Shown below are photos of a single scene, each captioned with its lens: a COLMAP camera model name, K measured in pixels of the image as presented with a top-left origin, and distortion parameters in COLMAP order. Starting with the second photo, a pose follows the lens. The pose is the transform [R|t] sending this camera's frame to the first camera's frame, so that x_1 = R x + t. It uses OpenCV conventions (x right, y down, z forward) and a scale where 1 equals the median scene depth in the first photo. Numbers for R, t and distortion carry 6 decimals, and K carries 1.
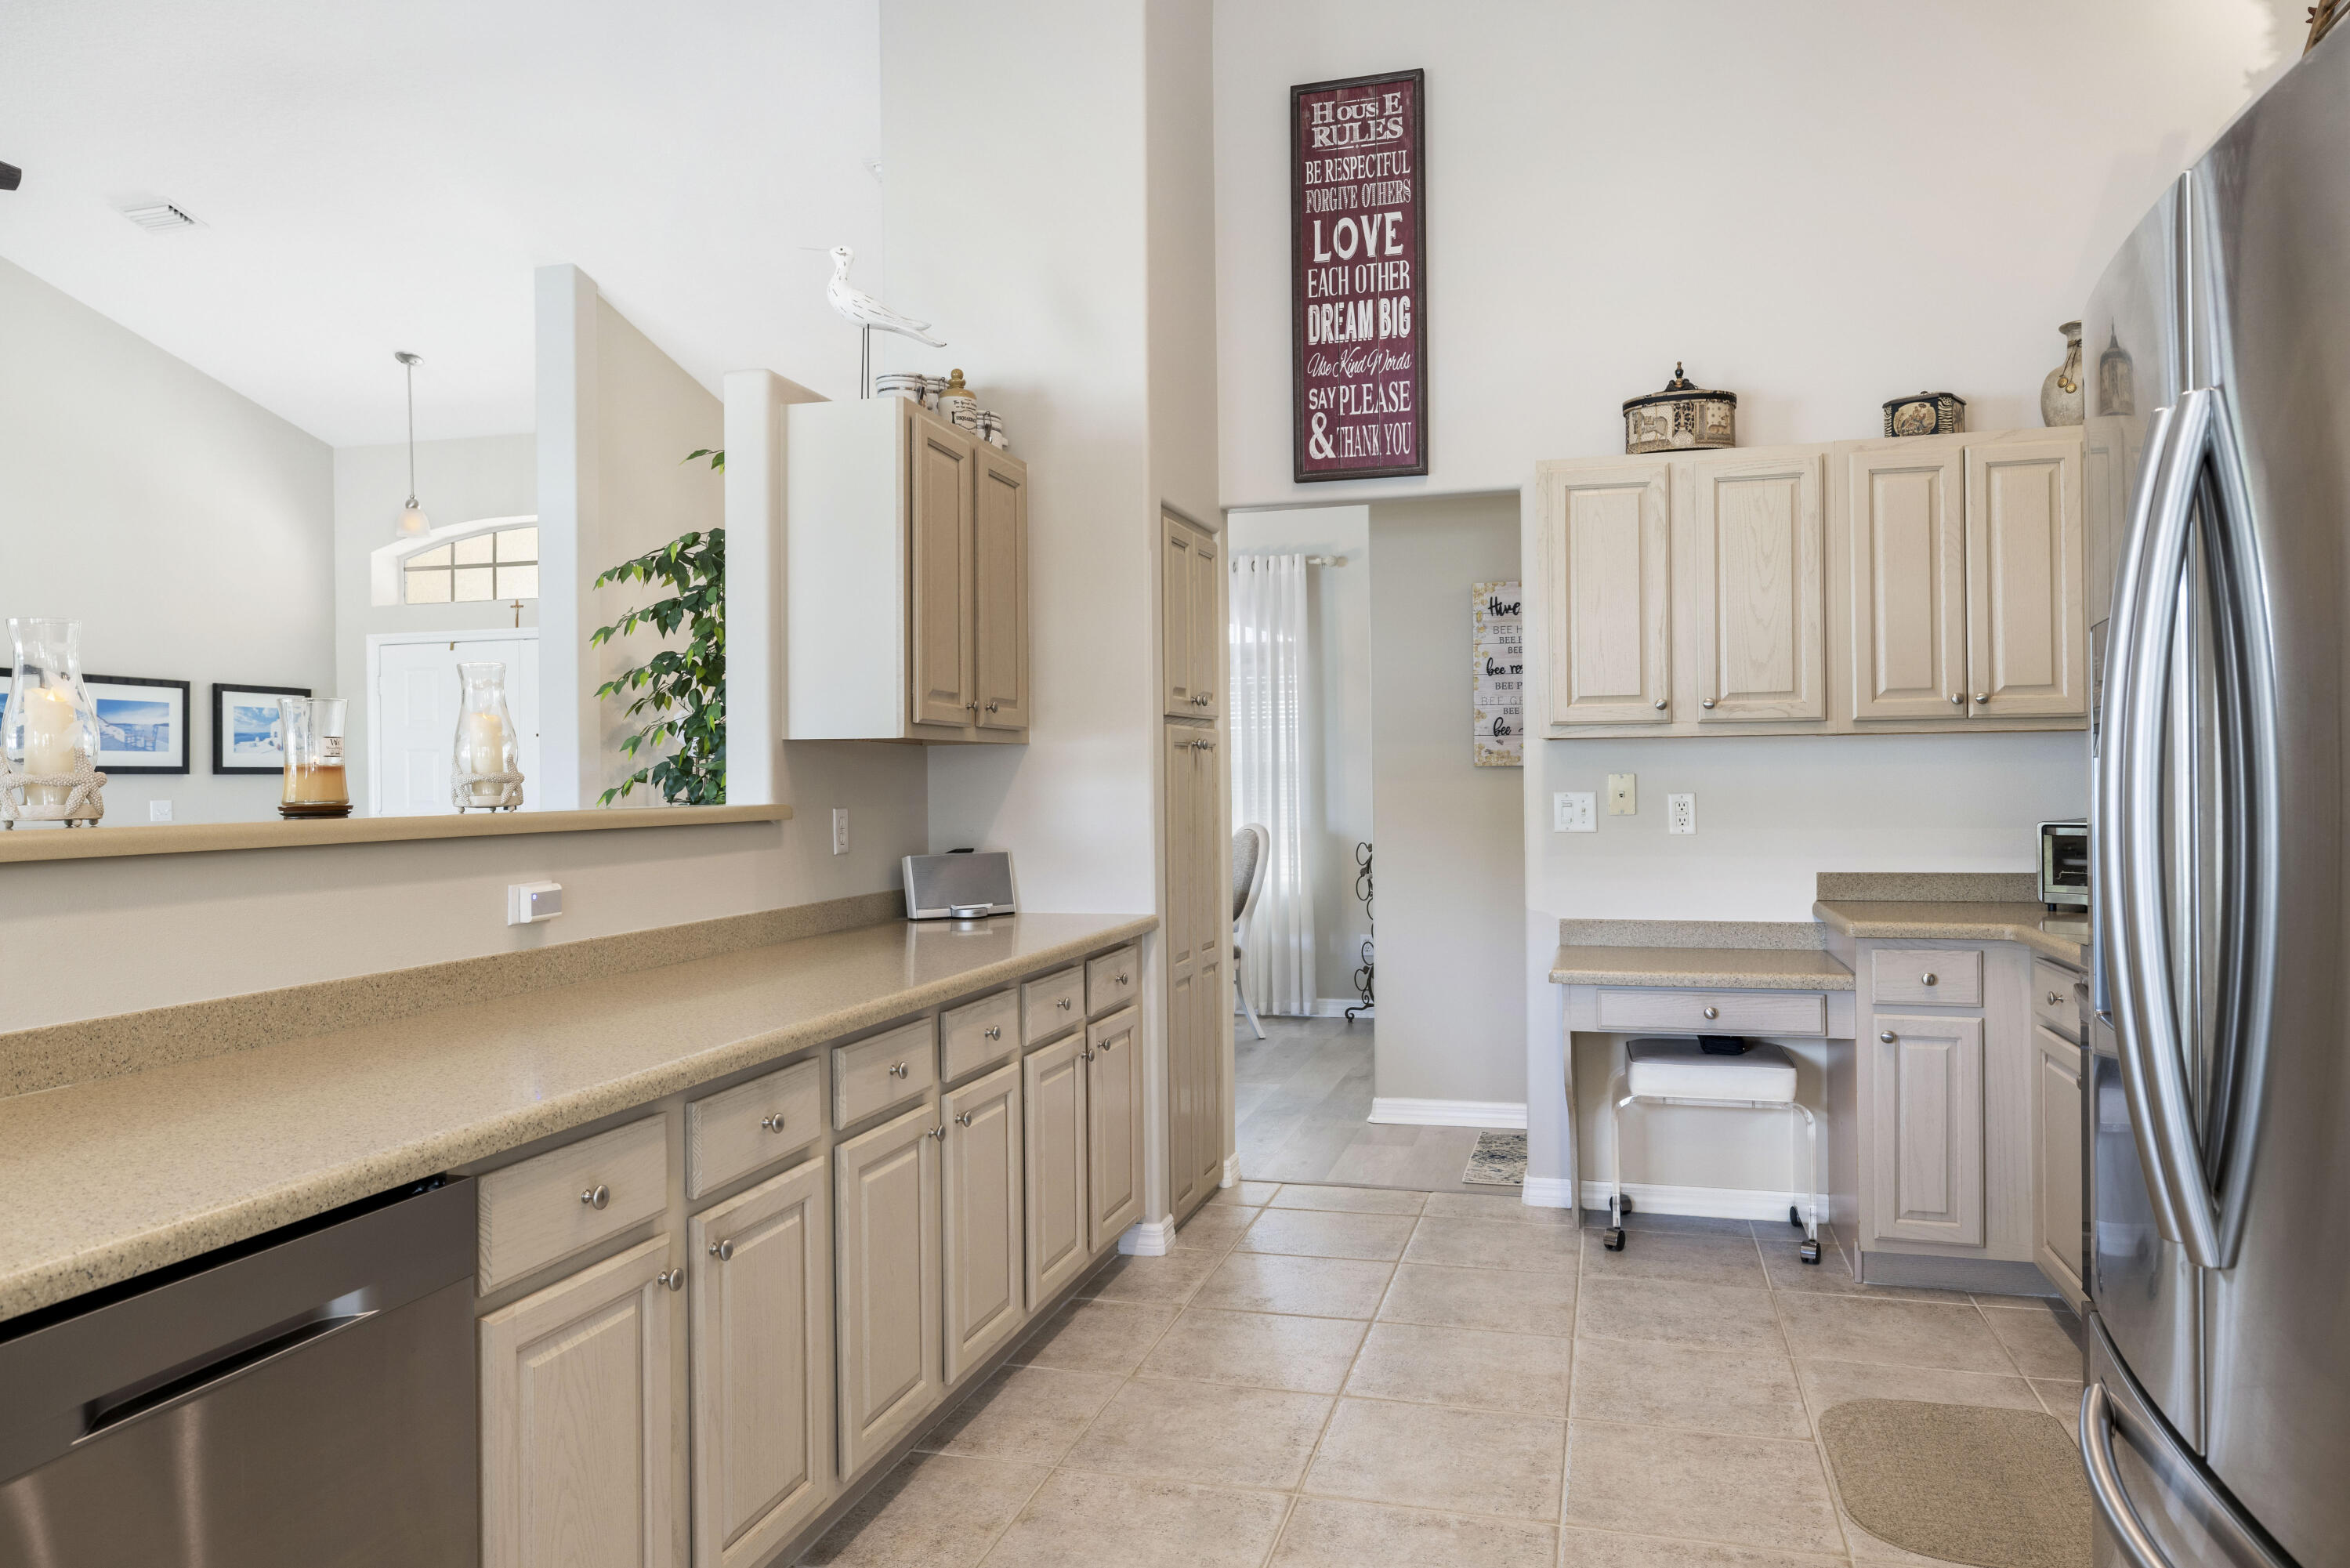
lens RADIAL K [[1576.4, 0, 1167.6], [0, 1576.4, 777.5], [0, 0, 1]] dist [-0.000841, -0.001029]
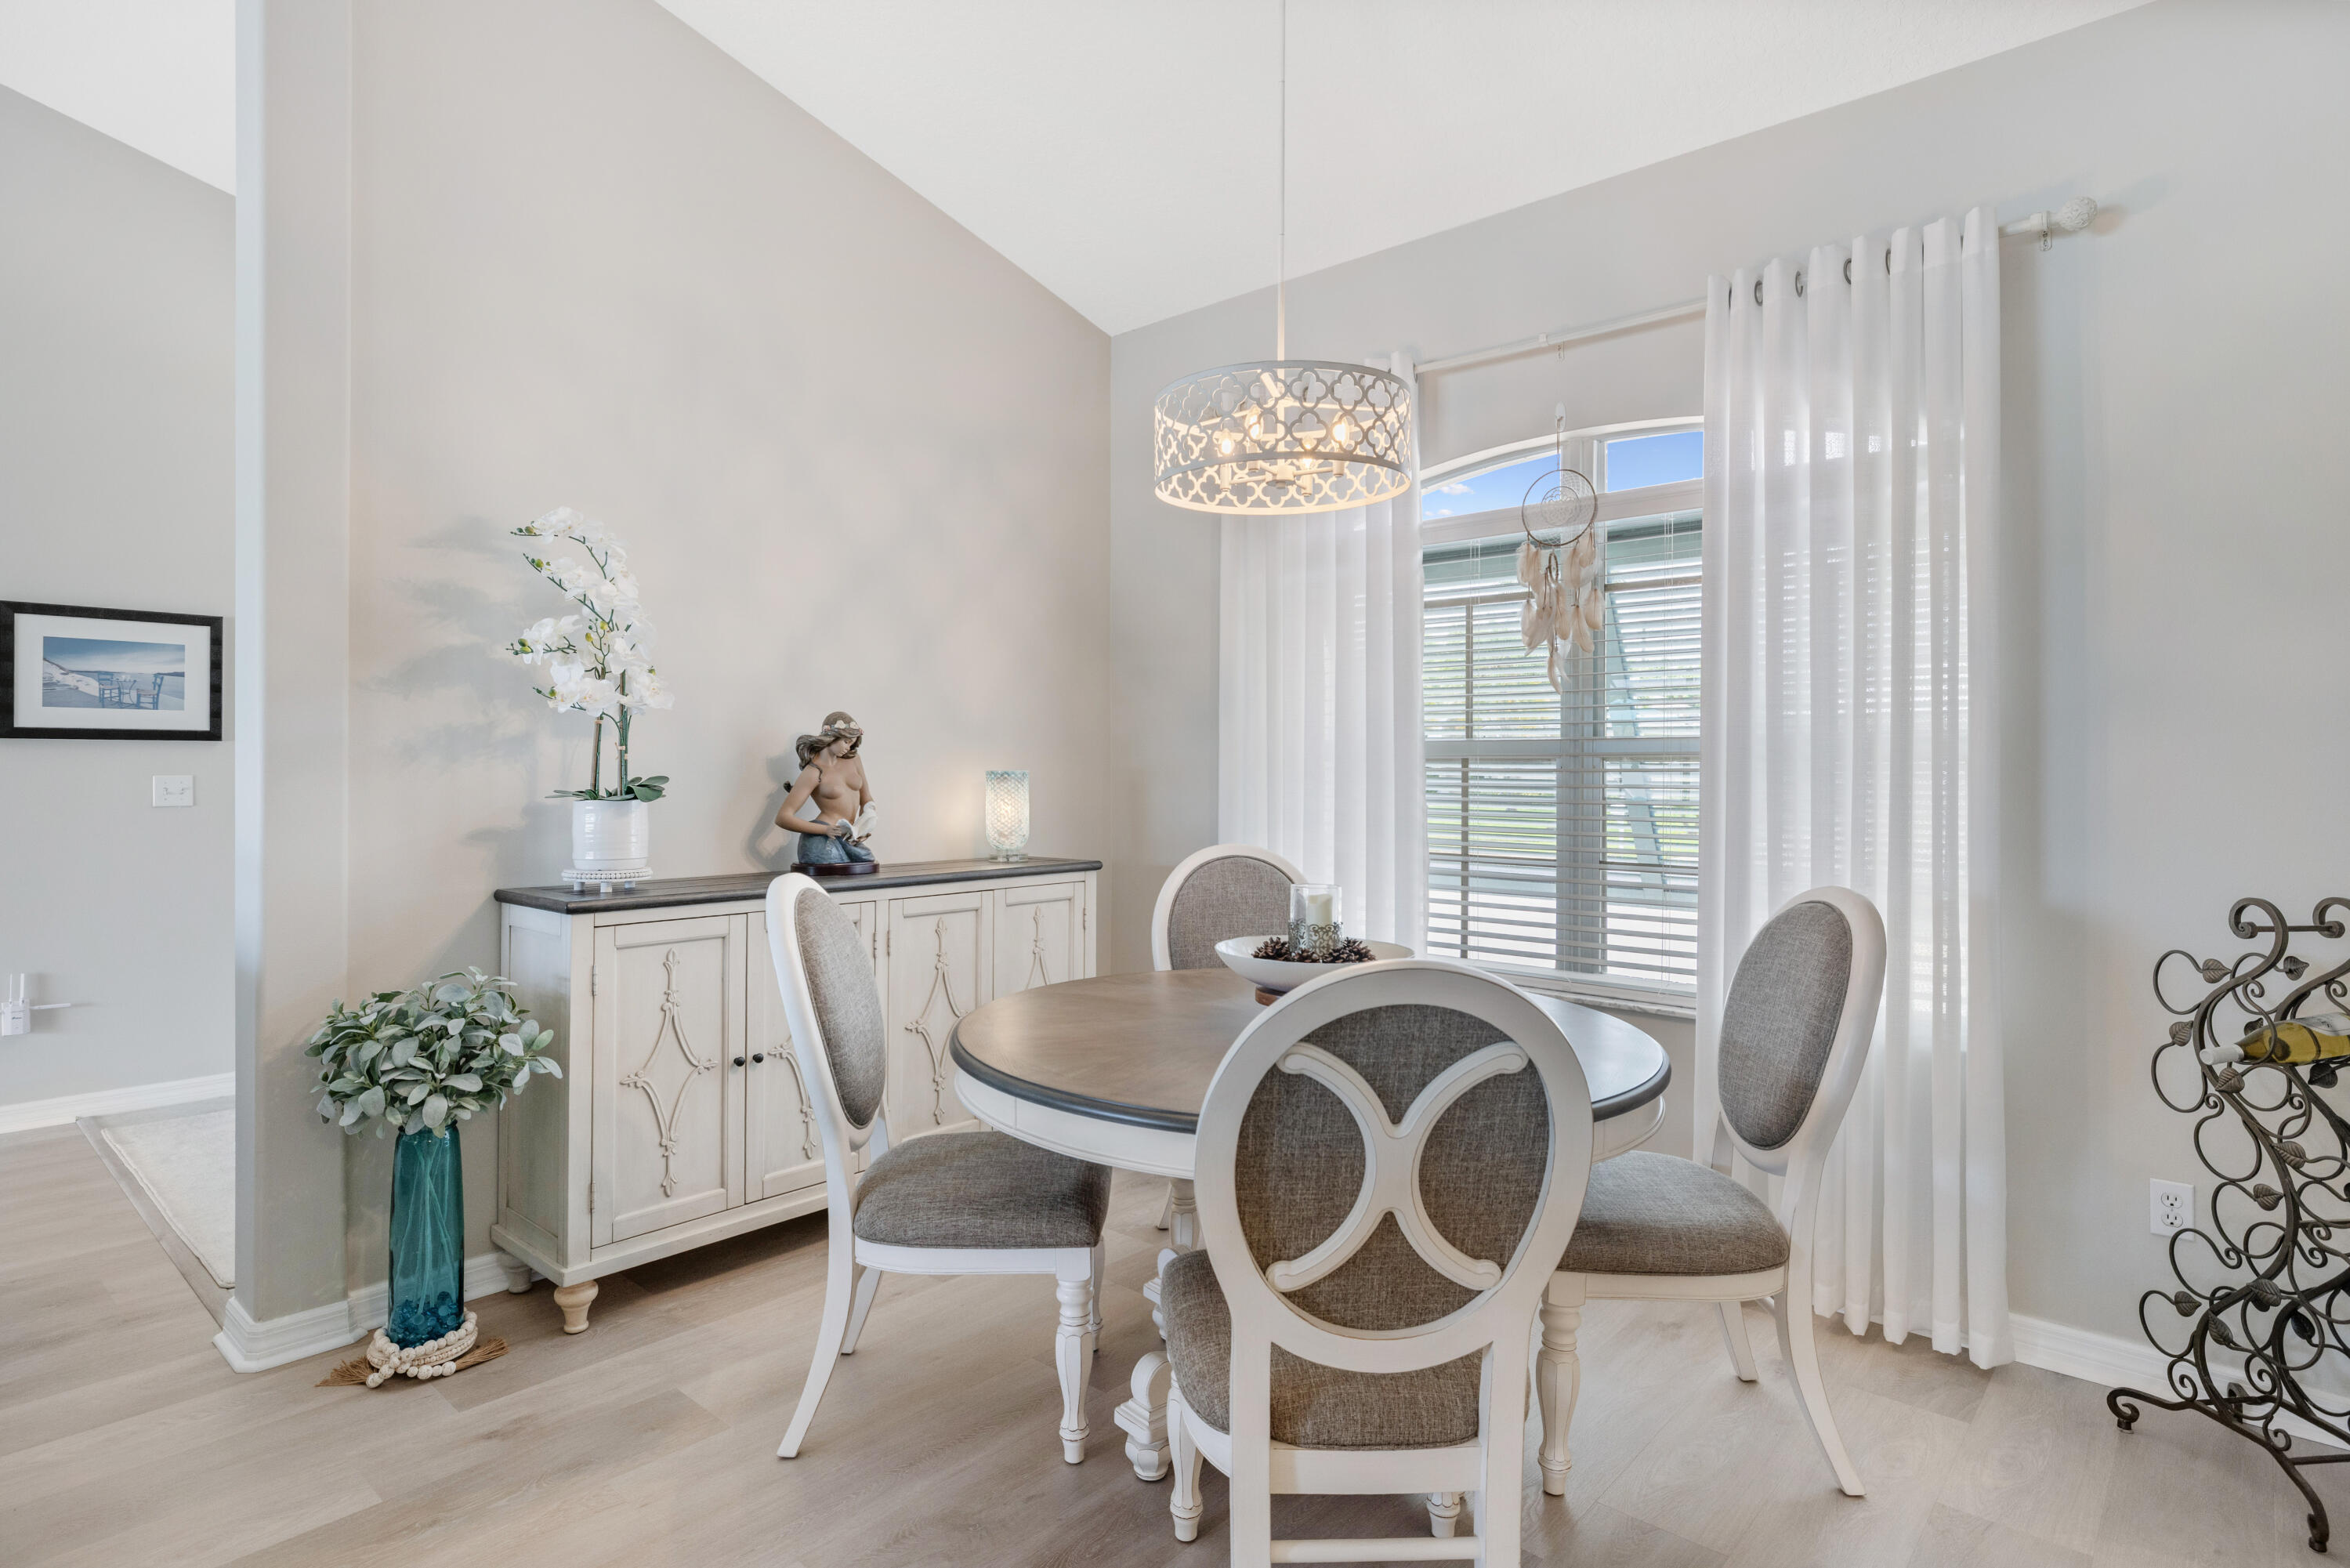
lens RADIAL K [[1222.2, 0, 1174.5], [0, 1222.2, 759.5], [0, 0, 1]] dist [-0.002710, -0.000326]
pose [[0.897993, 0.014071, -0.439784, 0.077556], [-0.014872, 0.999888, 0.001624, -0.002069], [0.439758, 0.005082, 0.898102, 1.282792]]
